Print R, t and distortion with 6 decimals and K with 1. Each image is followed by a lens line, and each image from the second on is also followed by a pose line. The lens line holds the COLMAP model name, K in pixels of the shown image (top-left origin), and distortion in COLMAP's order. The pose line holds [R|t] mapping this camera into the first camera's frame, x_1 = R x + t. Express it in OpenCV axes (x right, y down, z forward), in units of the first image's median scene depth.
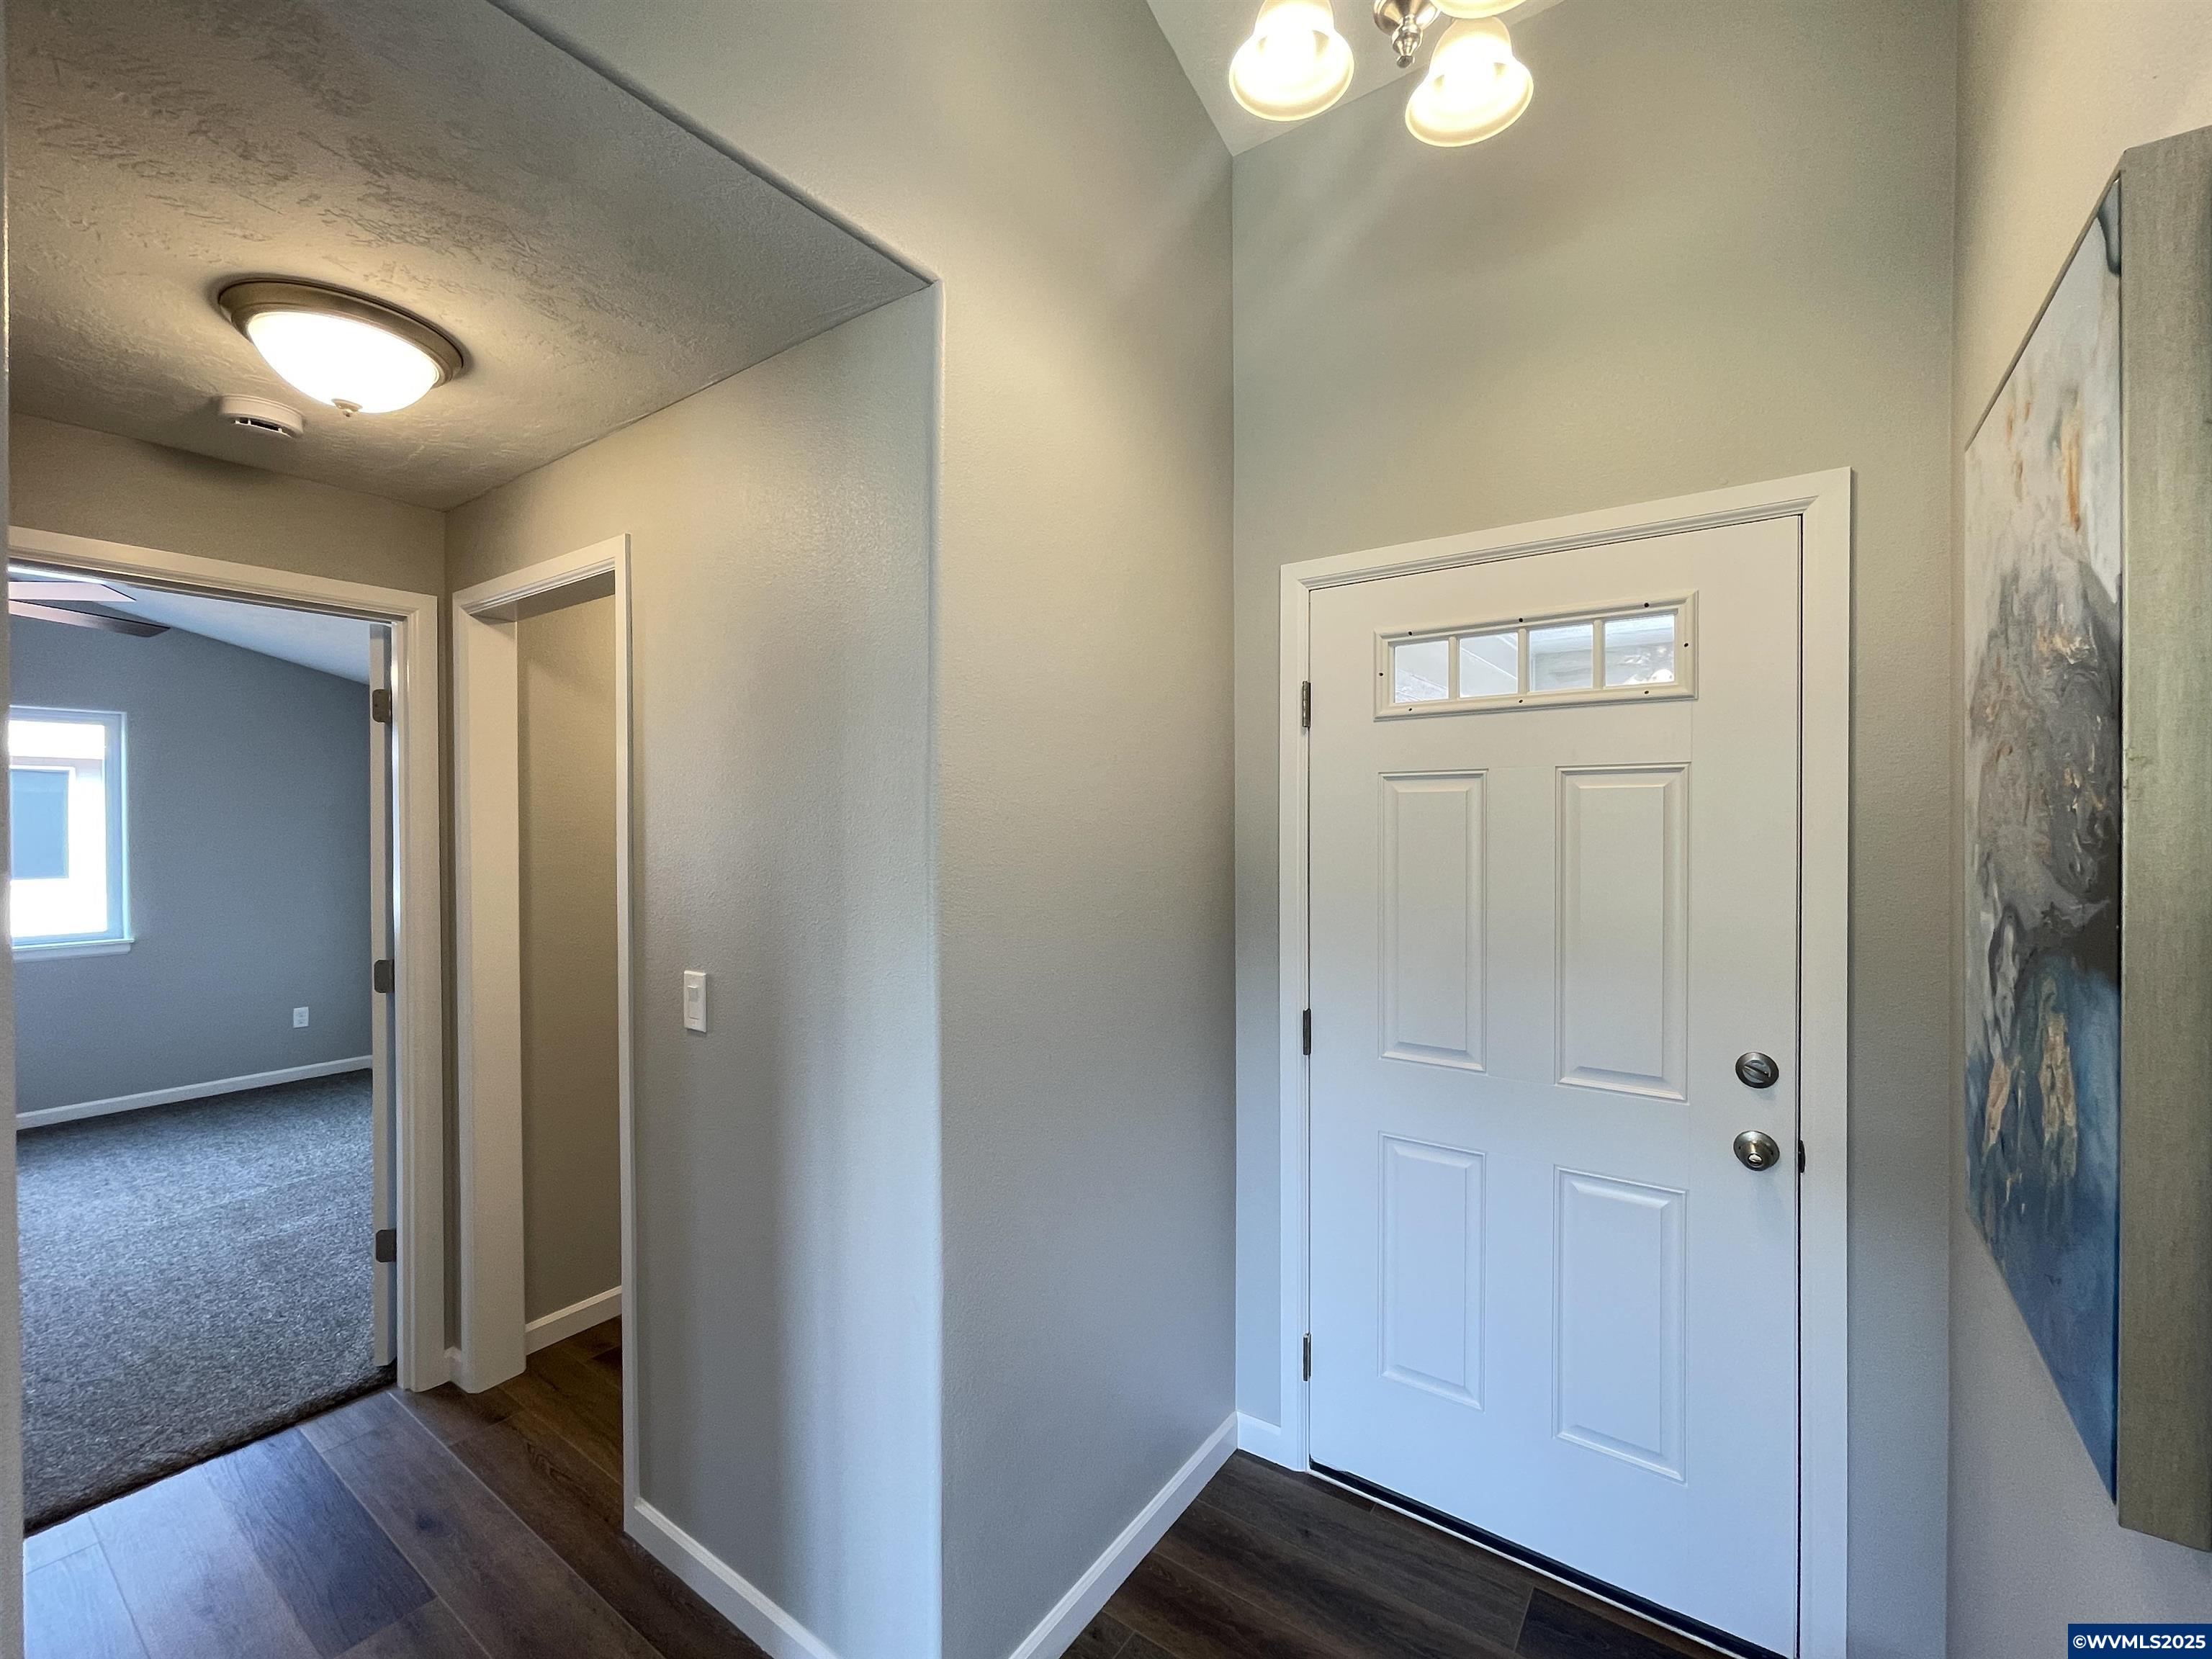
lens RADIAL K [[925.4, 0, 1106.0], [0, 925.4, 829.5], [0, 0, 1]] dist [-0.001610, -0.000773]
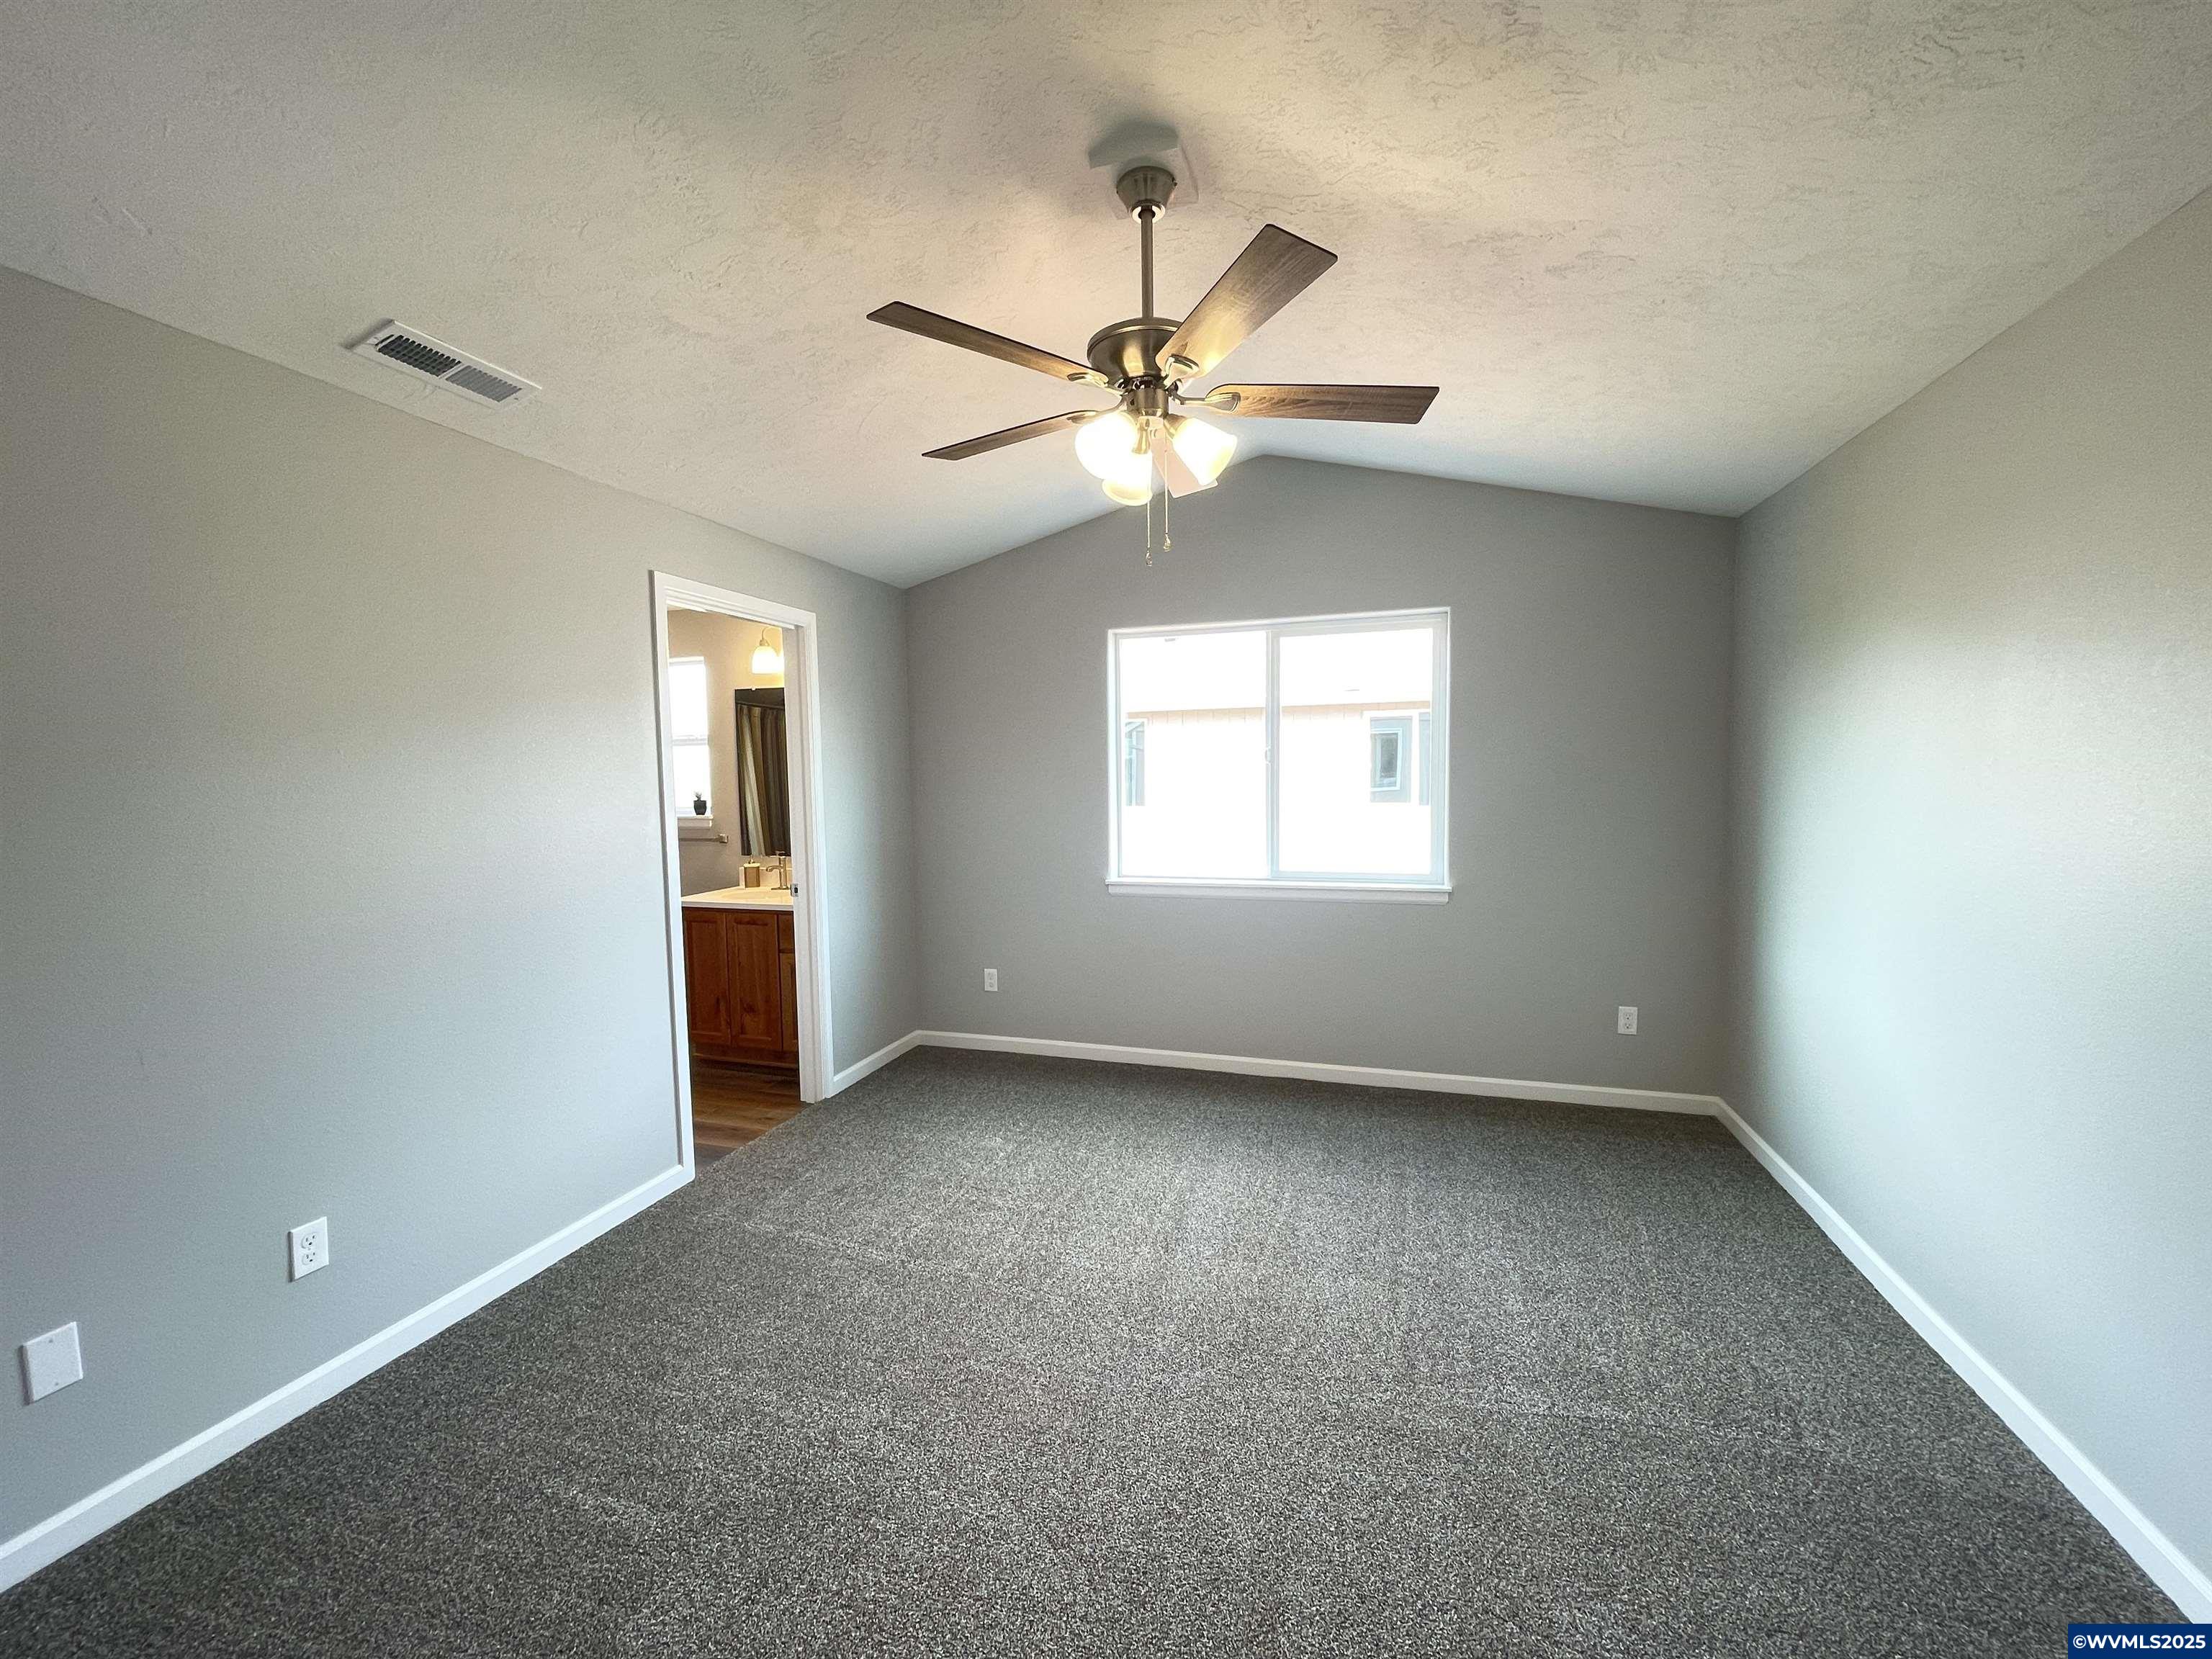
lens RADIAL K [[925.4, 0, 1106.0], [0, 925.4, 829.5], [0, 0, 1]] dist [-0.001610, -0.000773]
pose [[0.316187, 0.060208, -0.946785, -0.380967], [0.013306, 0.997605, 0.067883, 0.008095], [0.948604, -0.034062, 0.314628, 0.456142]]
